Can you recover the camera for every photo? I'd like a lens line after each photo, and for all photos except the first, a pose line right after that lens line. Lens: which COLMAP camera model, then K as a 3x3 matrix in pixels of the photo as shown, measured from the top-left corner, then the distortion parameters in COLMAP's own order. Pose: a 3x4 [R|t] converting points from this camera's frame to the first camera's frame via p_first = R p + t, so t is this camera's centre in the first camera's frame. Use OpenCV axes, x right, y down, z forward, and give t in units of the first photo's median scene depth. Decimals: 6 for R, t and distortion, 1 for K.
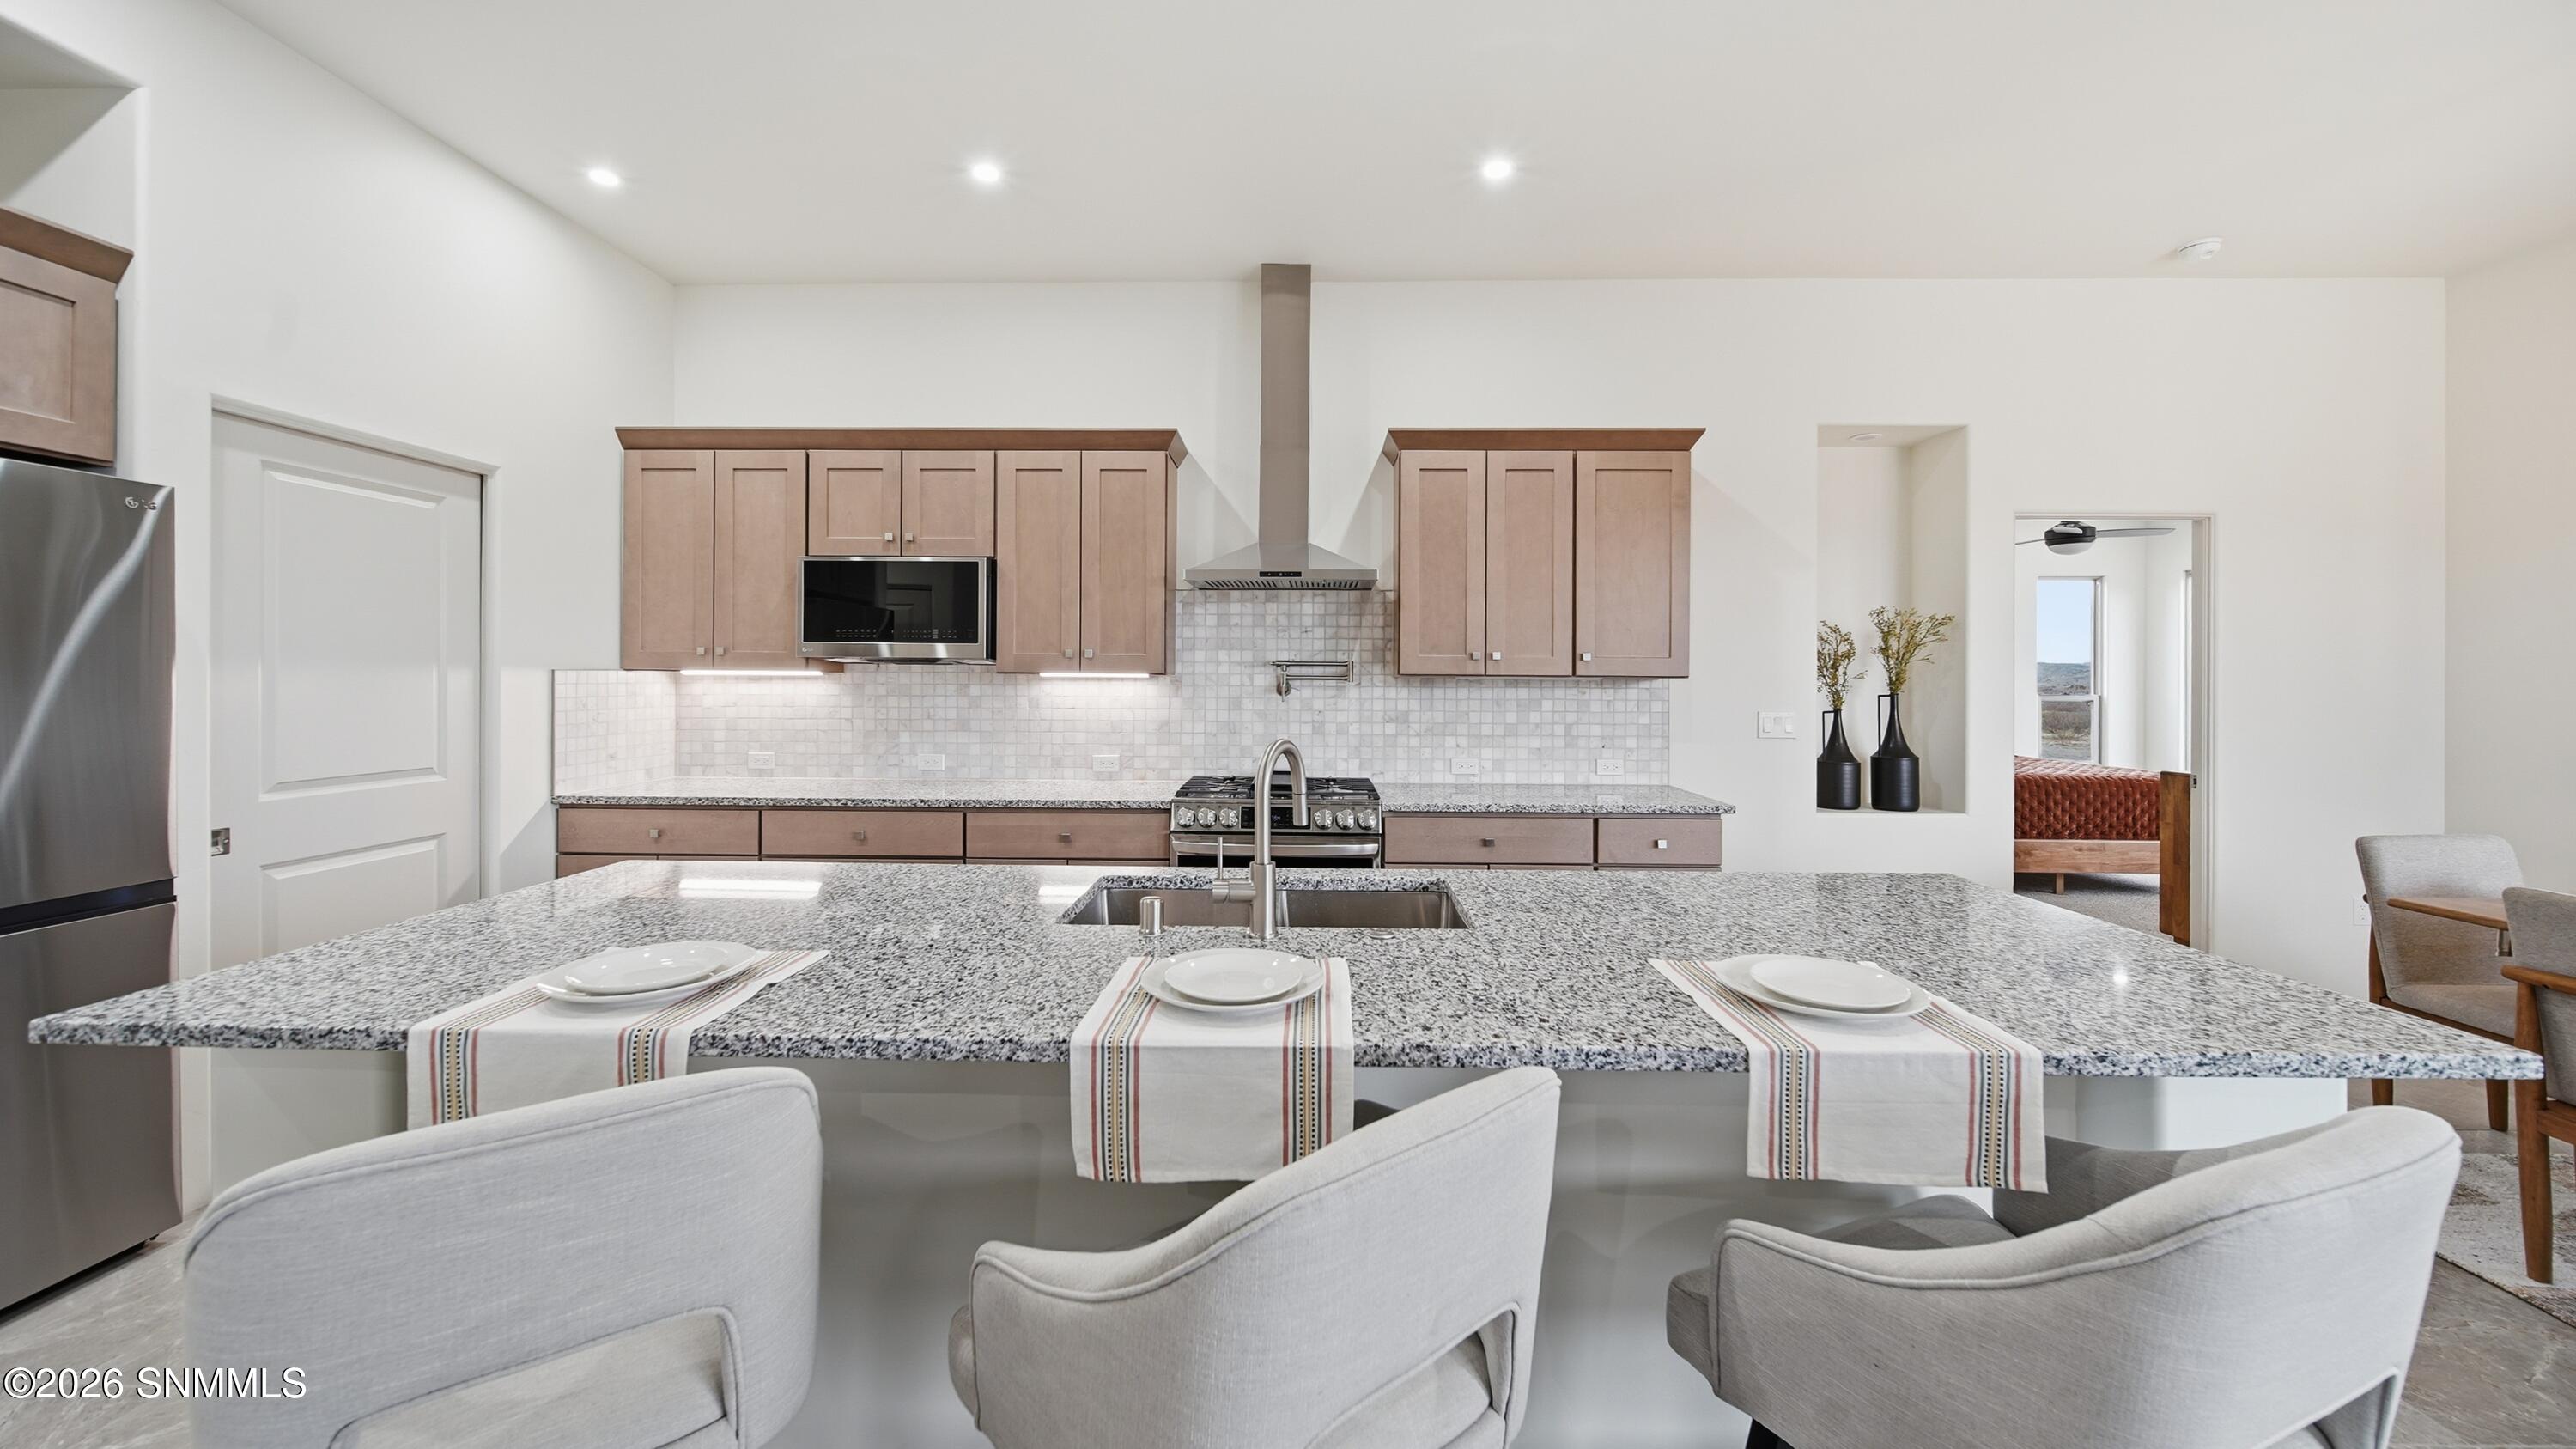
lens RADIAL K [[952.2, 0, 1287.3], [0, 952.2, 677.8], [0, 0, 1]] dist [0.001099, -0.001951]
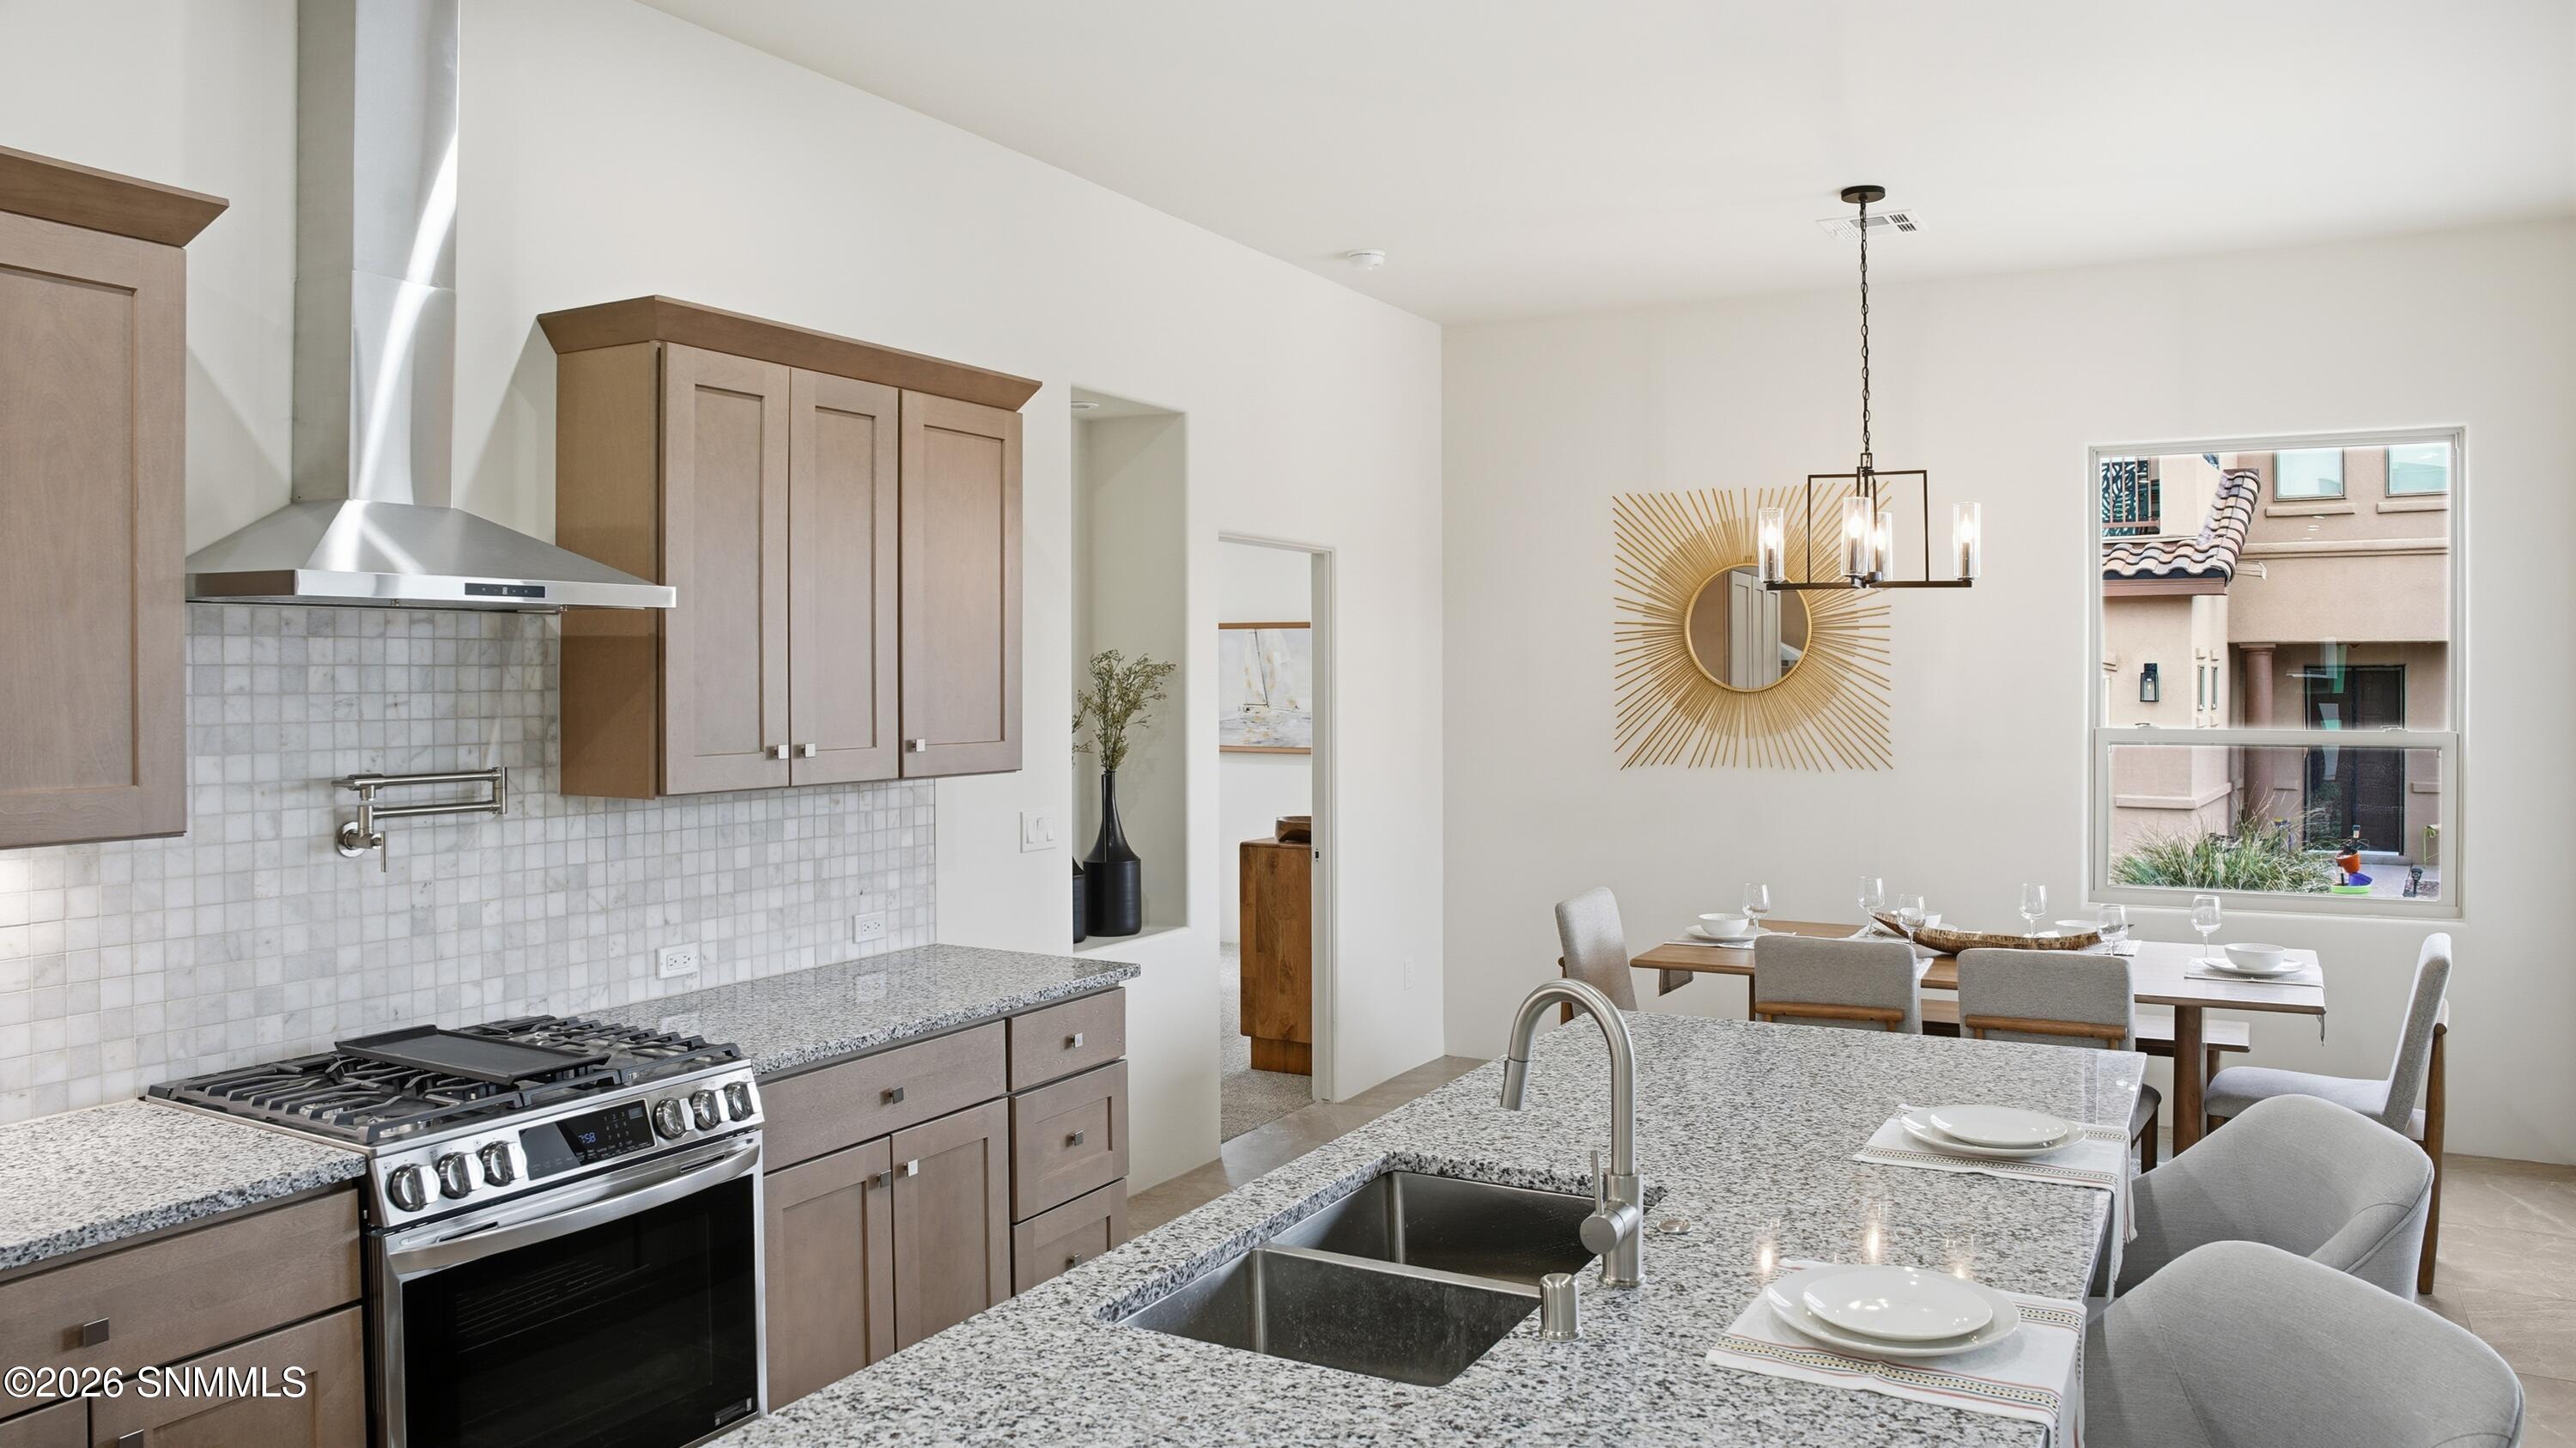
lens RADIAL K [[1800.0, 0, 1321.7], [0, 1800.0, 693.0], [0, 0, 1]] dist [-0.097420, 0.038069]
pose [[0.443521, -0.016727, 0.896108, -0.514284], [0.005448, 0.999858, 0.015967, -0.064564], [-0.896247, -0.002199, 0.443549, 0.265383]]
